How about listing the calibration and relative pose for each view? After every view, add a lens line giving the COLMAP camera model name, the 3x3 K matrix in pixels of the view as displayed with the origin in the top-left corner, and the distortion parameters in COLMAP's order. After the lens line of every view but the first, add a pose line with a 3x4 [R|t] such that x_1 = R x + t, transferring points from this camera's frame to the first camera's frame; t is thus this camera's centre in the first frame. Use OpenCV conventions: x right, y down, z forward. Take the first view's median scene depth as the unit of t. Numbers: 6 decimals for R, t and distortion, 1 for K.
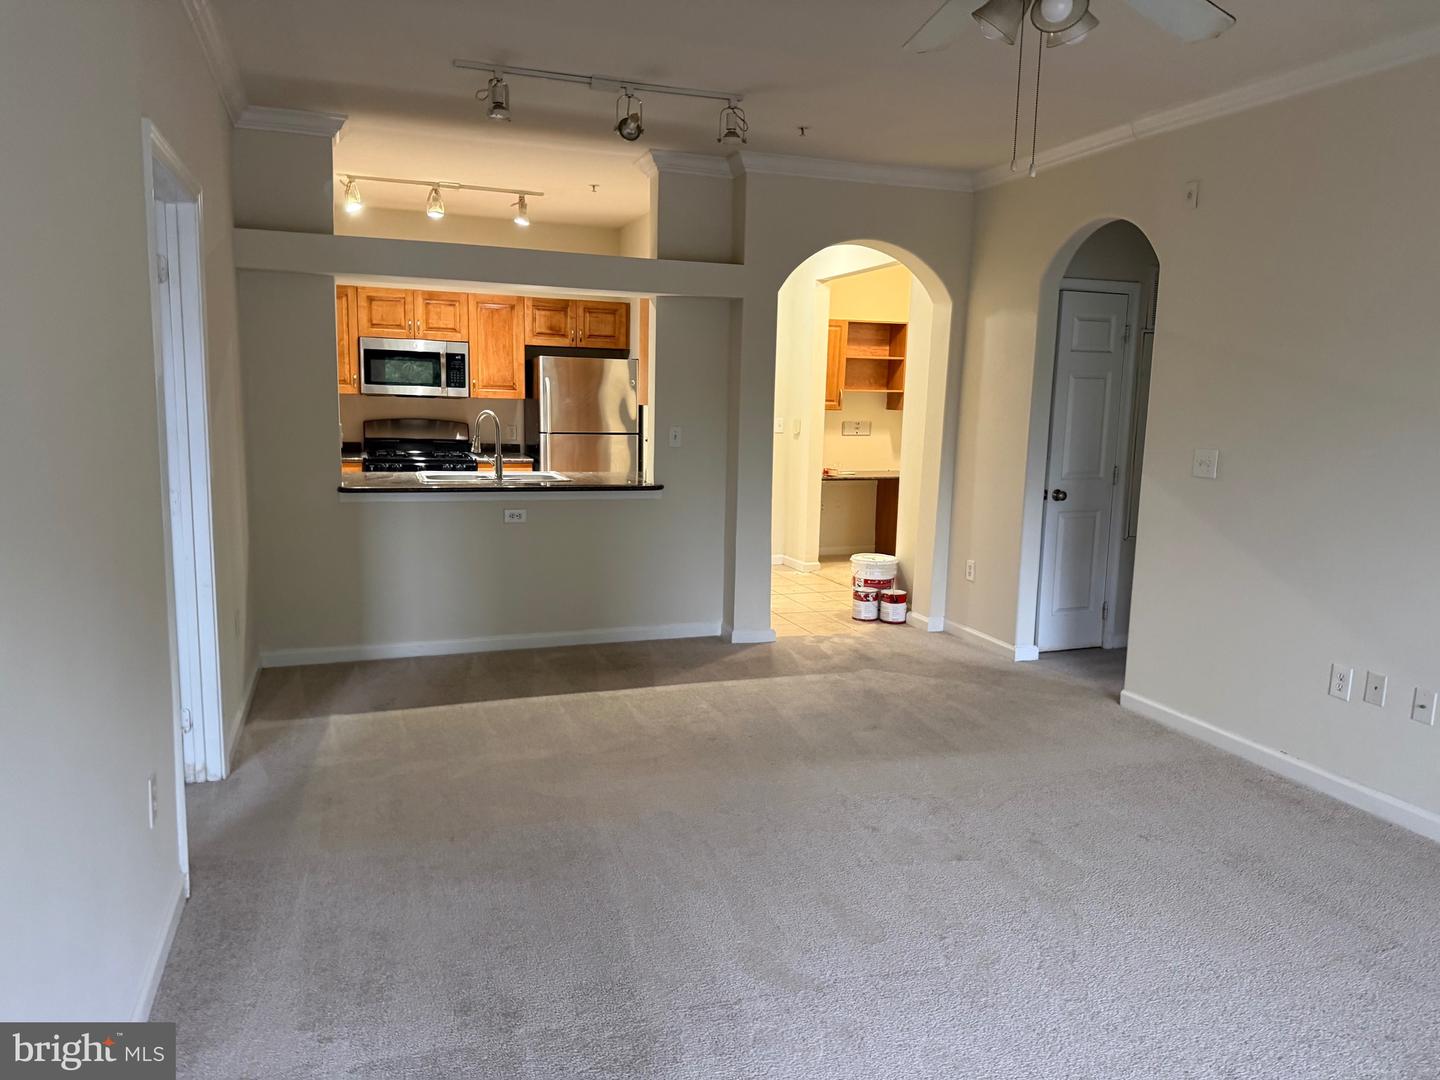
lens RADIAL K [[1032.9, 0, 720.0], [0, 1032.9, 540.0], [0, 0, 1]] dist [0.020215, -0.007233]
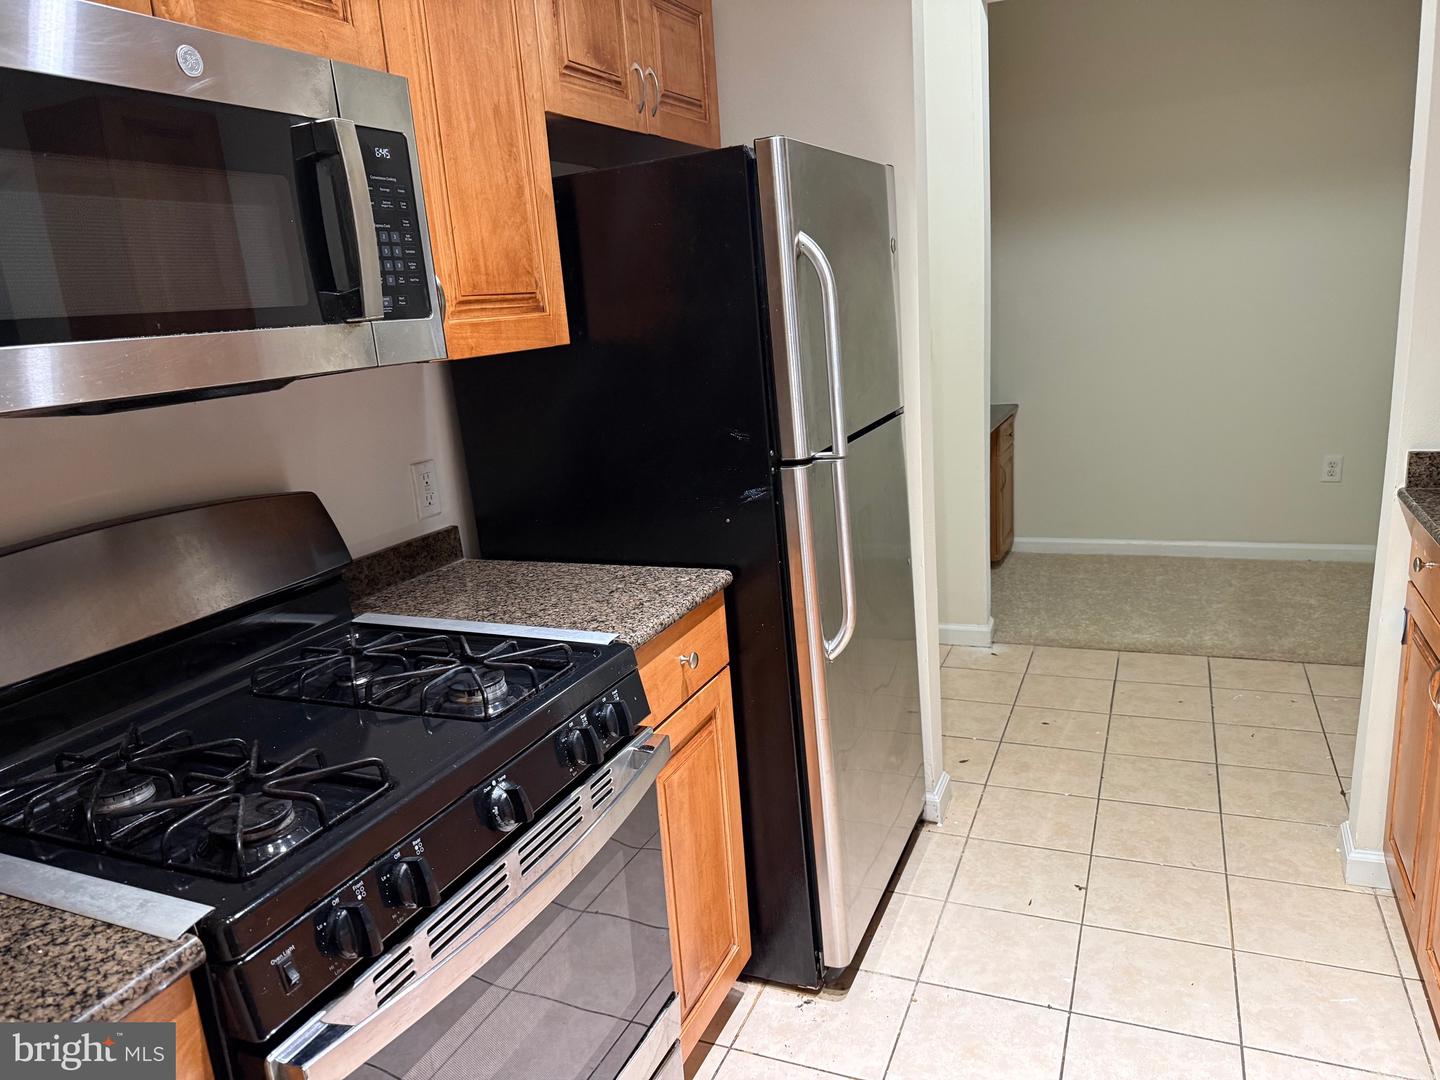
lens RADIAL K [[1032.9, 0, 720.0], [0, 1032.9, 540.0], [0, 0, 1]] dist [0.020215, -0.007233]
pose [[0.681287, -0.246545, 0.689249, -0.350165], [0.194240, 0.968709, 0.154512, -0.124088], [-0.705776, 0.028613, 0.707858, 0.813675]]
